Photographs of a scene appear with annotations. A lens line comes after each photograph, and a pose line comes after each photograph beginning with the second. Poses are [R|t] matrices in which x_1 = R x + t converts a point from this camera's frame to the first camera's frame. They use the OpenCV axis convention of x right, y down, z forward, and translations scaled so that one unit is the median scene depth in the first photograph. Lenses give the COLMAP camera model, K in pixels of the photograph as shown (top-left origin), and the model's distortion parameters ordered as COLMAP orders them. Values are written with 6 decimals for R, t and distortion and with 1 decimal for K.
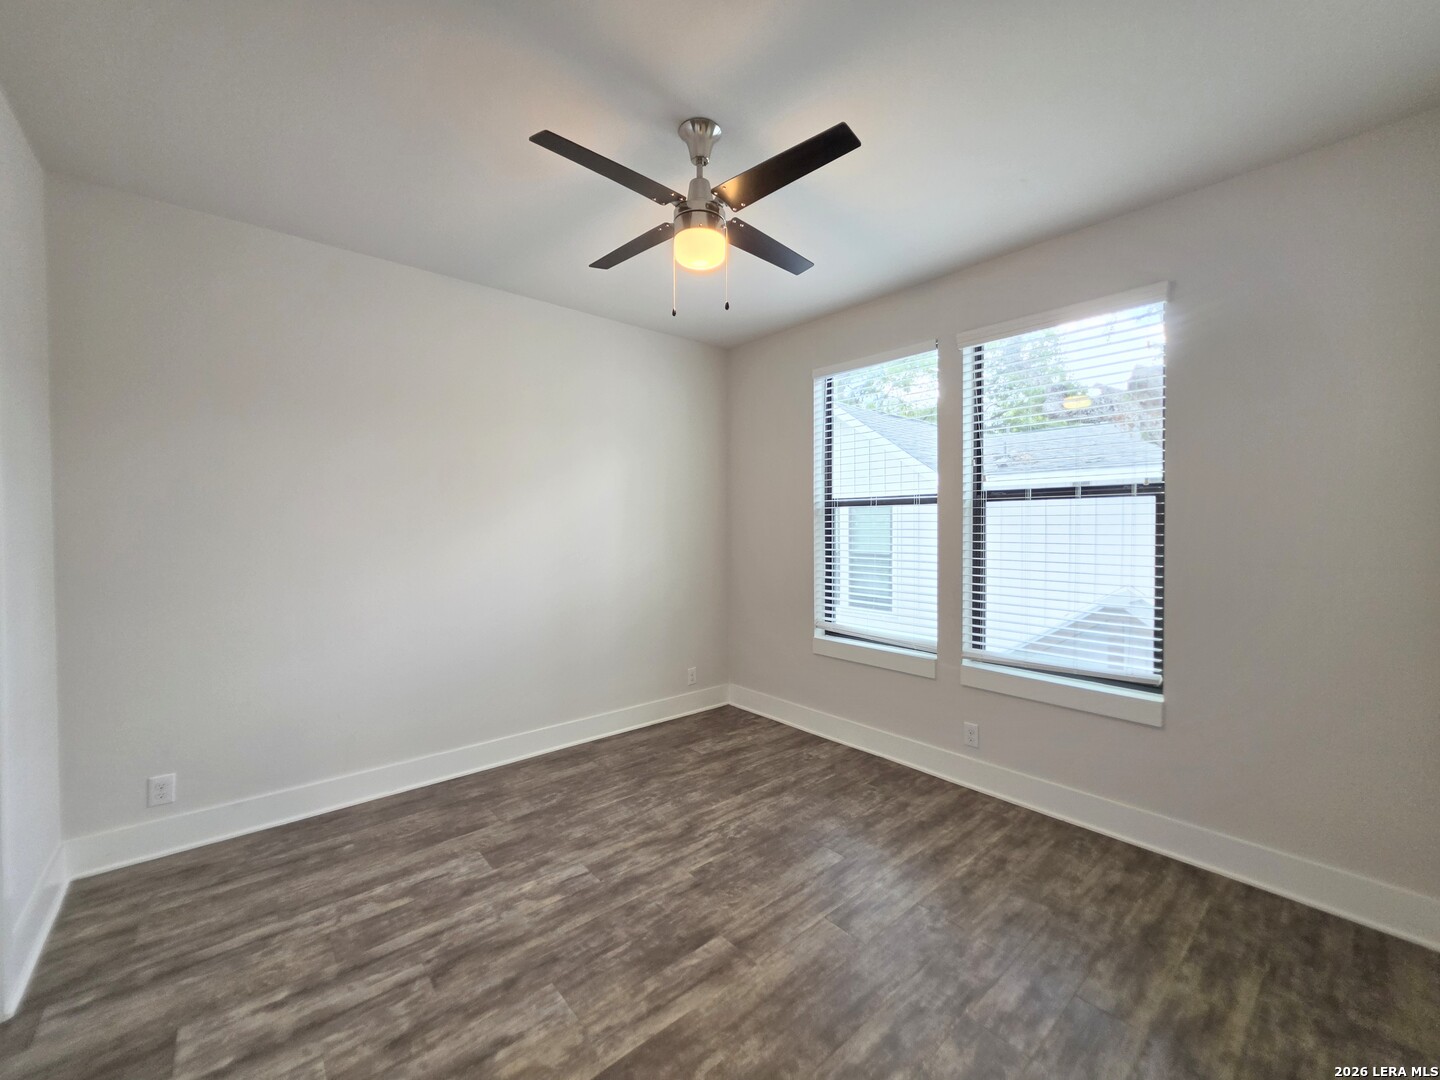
lens RADIAL K [[578.6, 0, 720.2], [0, 578.6, 535.8], [0, 0, 1]] dist [-0.001847, -0.000343]
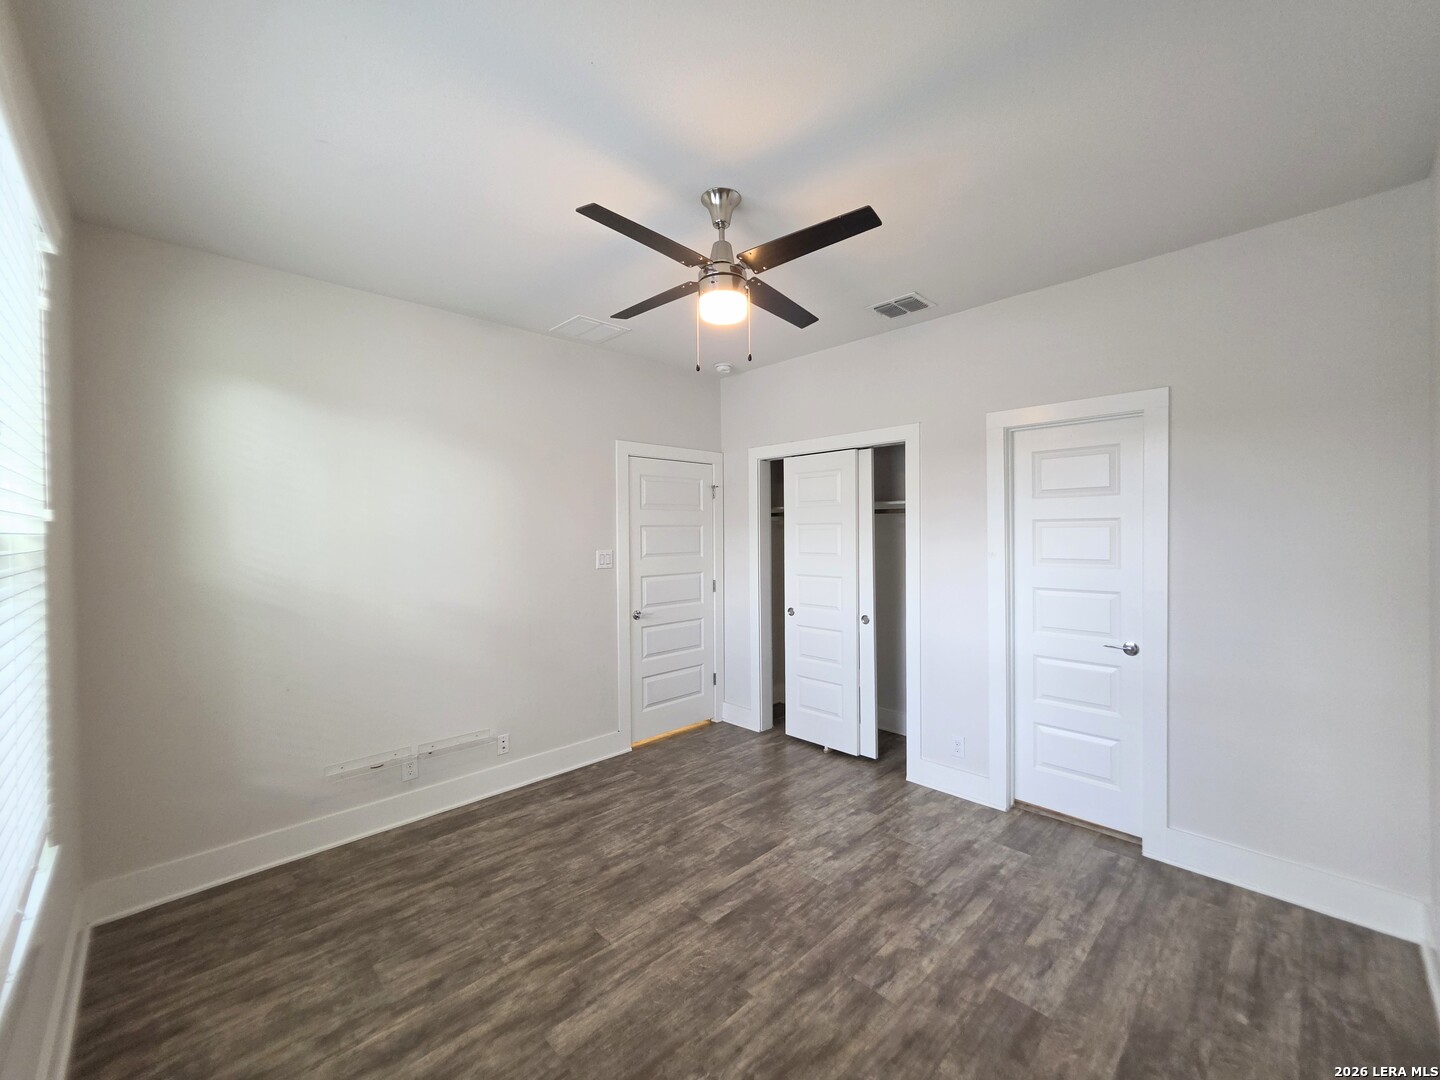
lens RADIAL K [[578.6, 0, 720.2], [0, 578.6, 535.8], [0, 0, 1]] dist [-0.001847, -0.000343]
pose [[-0.998287, 0.011867, -0.057283, 0.035396], [0.010457, 0.999636, 0.024856, -0.094041], [0.057557, 0.024214, -0.998049, 1.993032]]
